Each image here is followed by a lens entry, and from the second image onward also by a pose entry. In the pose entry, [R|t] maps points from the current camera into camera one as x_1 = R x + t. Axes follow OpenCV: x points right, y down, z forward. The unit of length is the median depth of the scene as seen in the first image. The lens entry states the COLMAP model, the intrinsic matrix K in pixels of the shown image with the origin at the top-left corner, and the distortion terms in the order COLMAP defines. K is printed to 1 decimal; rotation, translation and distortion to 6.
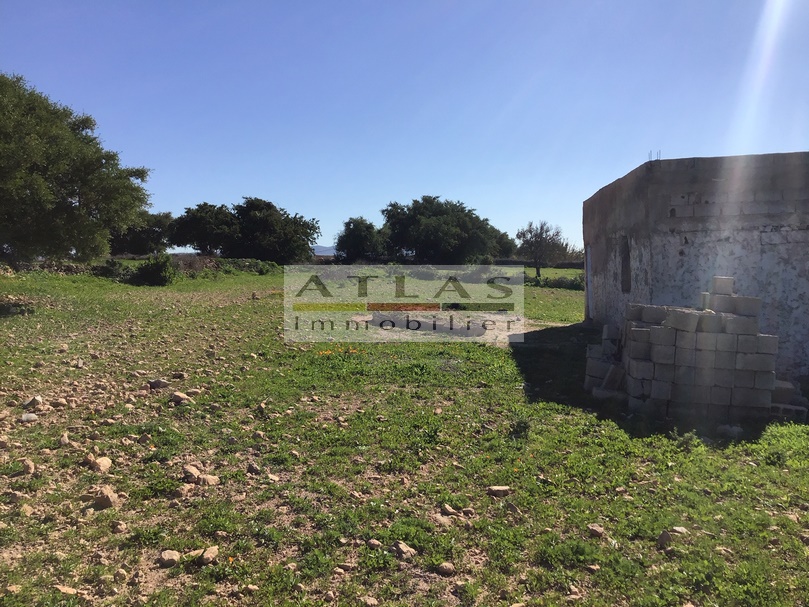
lens RADIAL K [[726.1, 0, 404.5], [0, 726.1, 303.5], [0, 0, 1]] dist [0.092383, -0.181794]
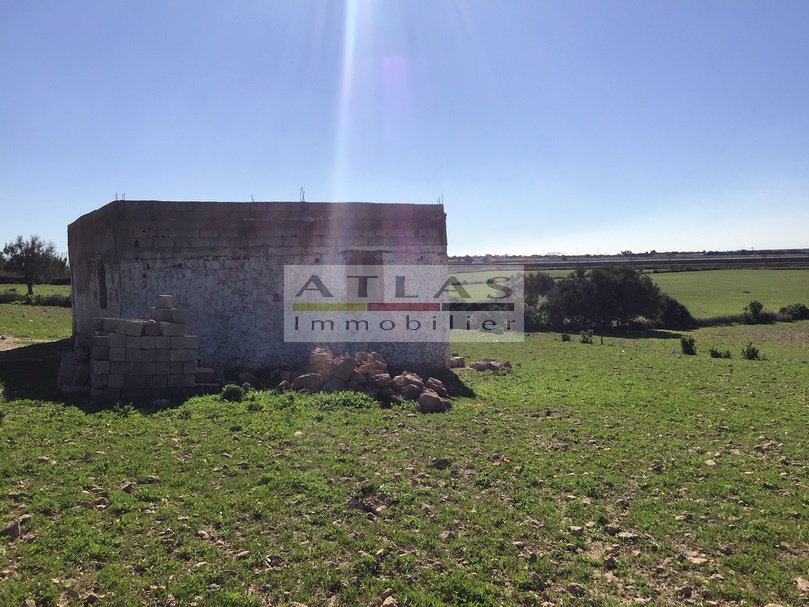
lens RADIAL K [[726.1, 0, 404.5], [0, 726.1, 303.5], [0, 0, 1]] dist [0.092383, -0.181794]
pose [[0.797370, -0.021774, 0.603098, -0.023334], [0.034428, 0.999363, -0.009437, 0.005070], [-0.602508, 0.028289, 0.797611, -0.262919]]
